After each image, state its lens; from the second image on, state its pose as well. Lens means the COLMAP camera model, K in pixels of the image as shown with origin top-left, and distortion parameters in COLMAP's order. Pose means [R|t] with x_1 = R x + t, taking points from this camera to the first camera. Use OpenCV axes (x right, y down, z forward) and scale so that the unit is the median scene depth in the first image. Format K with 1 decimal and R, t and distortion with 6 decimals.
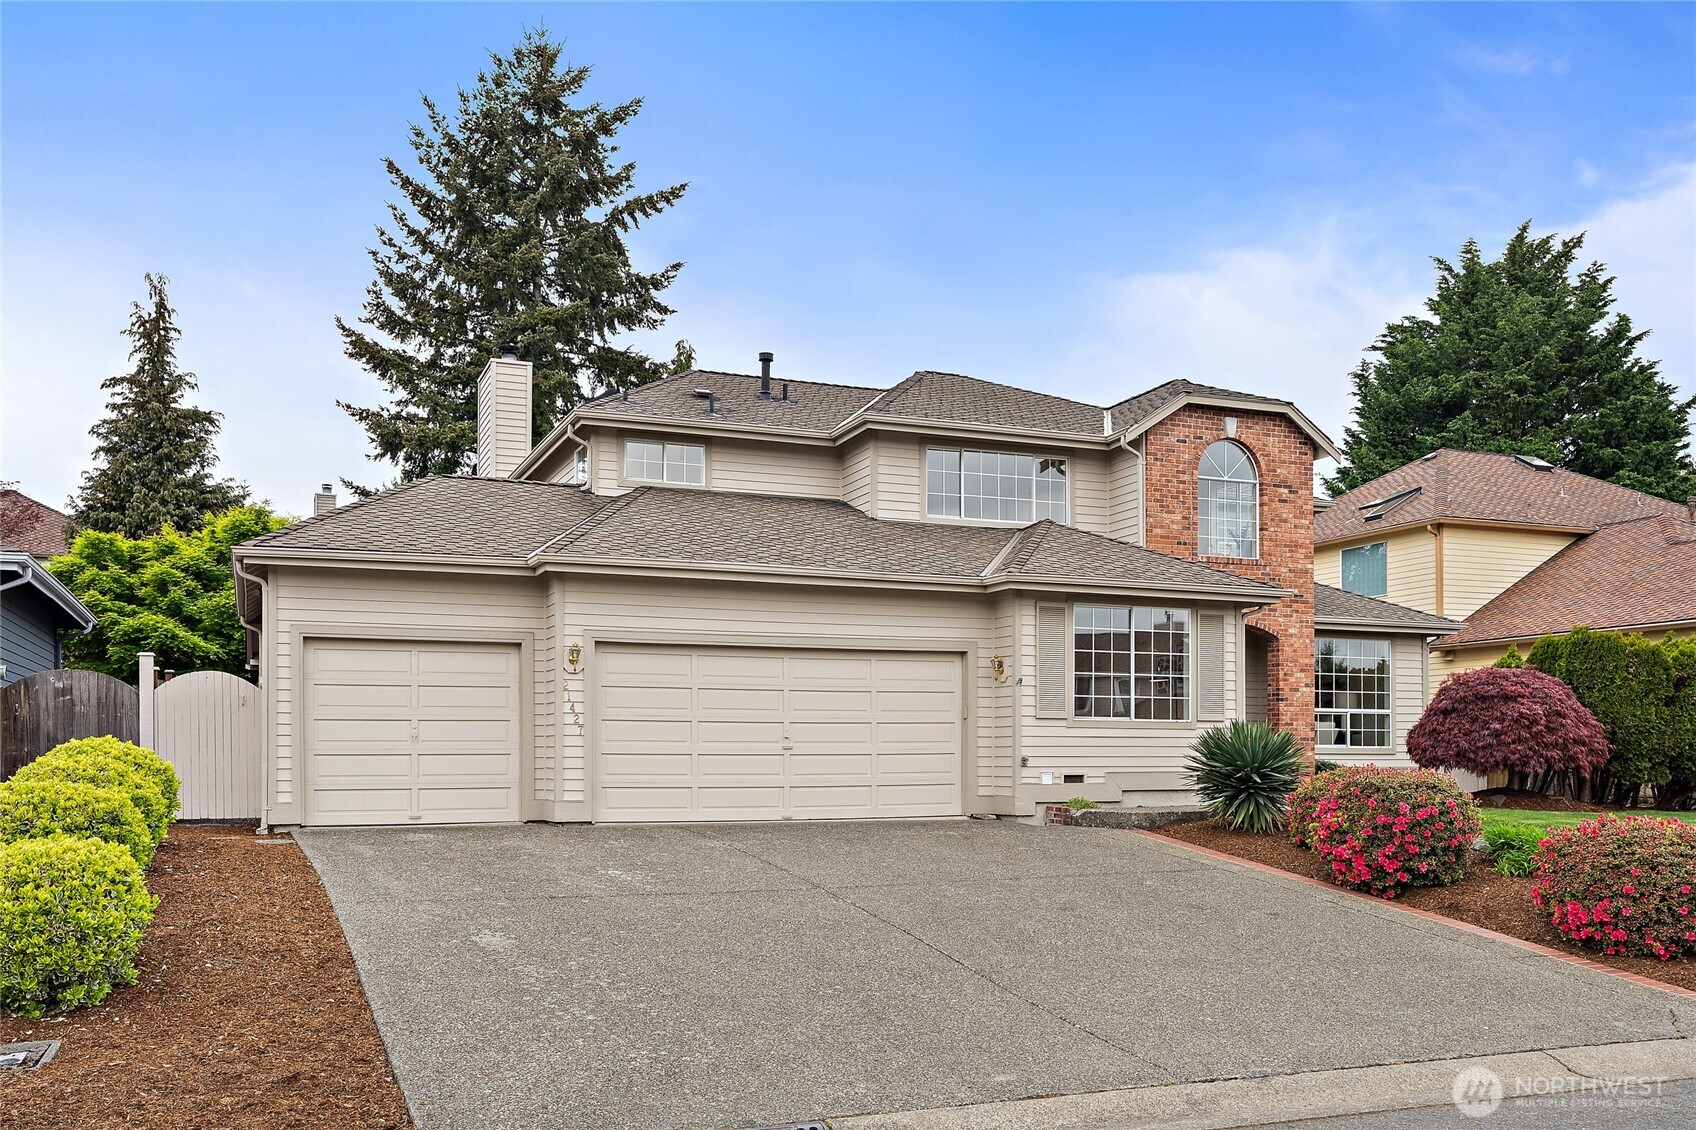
lens RADIAL K [[1458.7, 0, 848.0], [0, 1458.7, 565.0], [0, 0, 1]] dist [-0.009102, 0.005739]
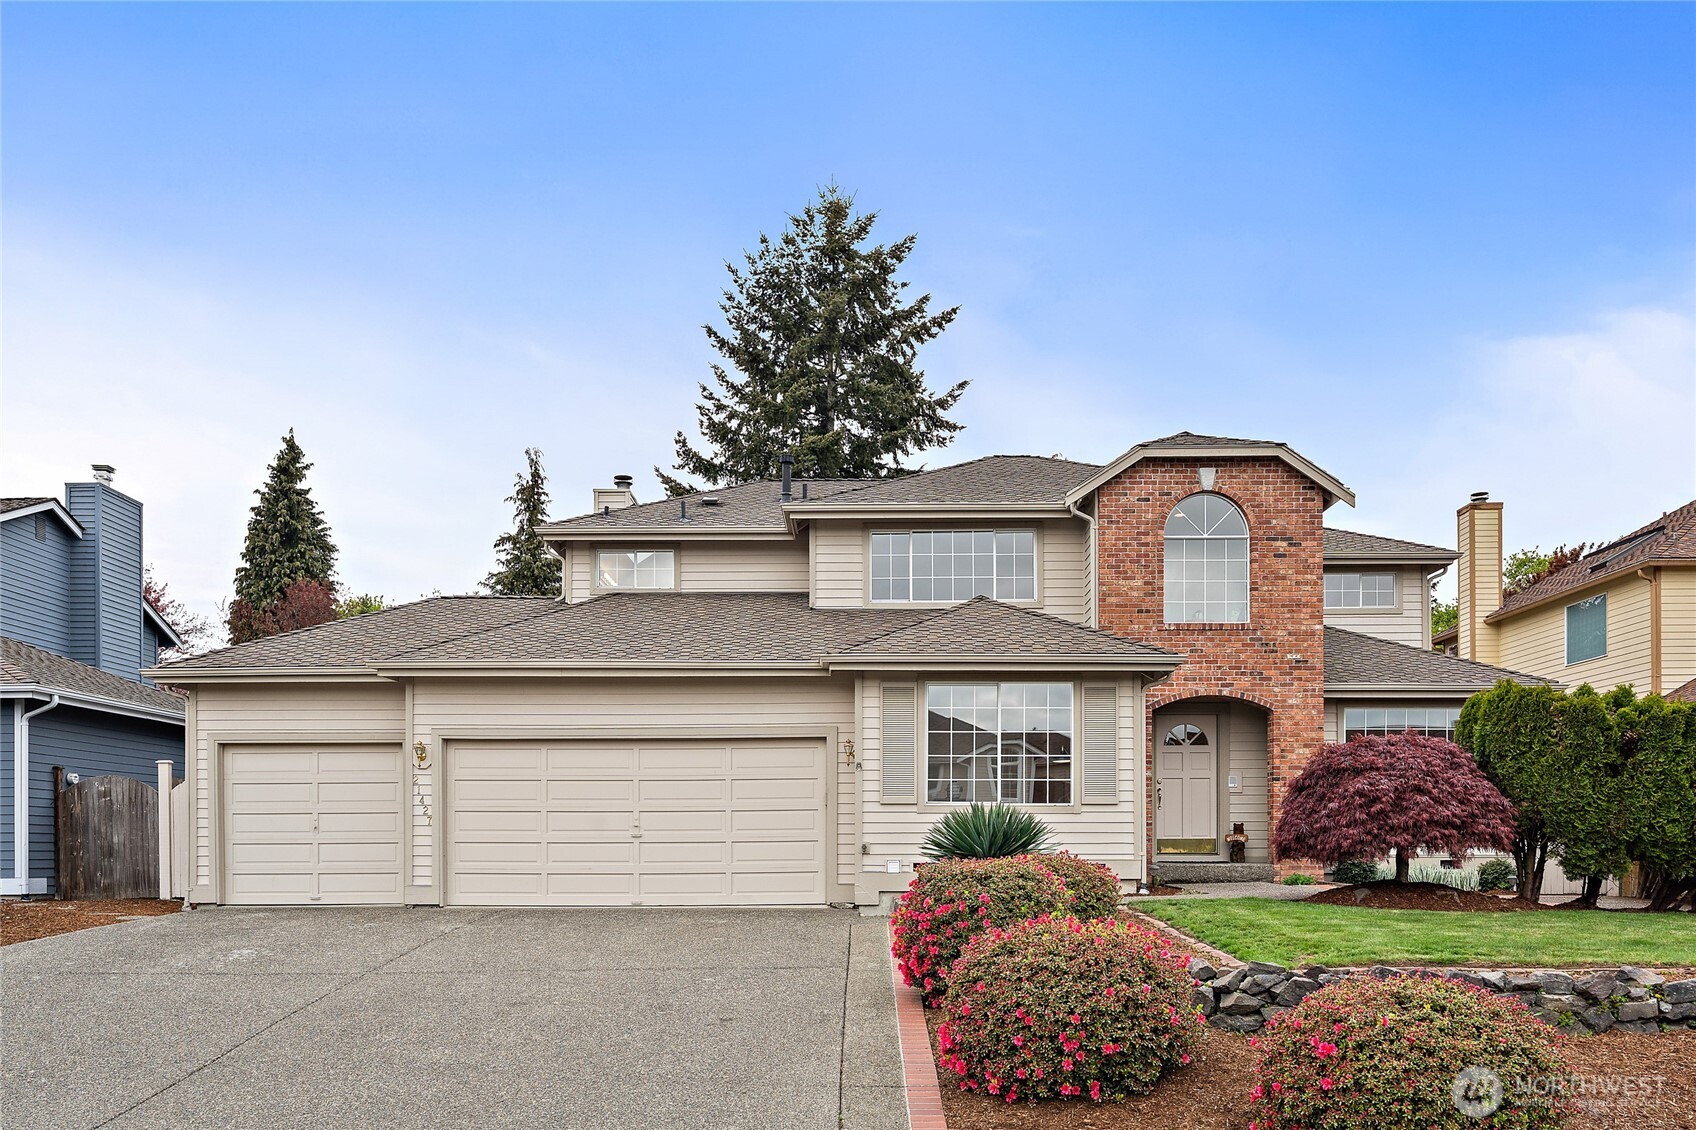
lens RADIAL K [[1320.0, 0, 849.9], [0, 1320.0, 703.2], [0, 0, 1]] dist [-0.008747, -0.003558]
pose [[0.923651, -0.043443, -0.380765, 0.366393], [0.052605, 0.998522, 0.013681, 0.021509], [0.379608, -0.032667, 0.924571, 0.158792]]
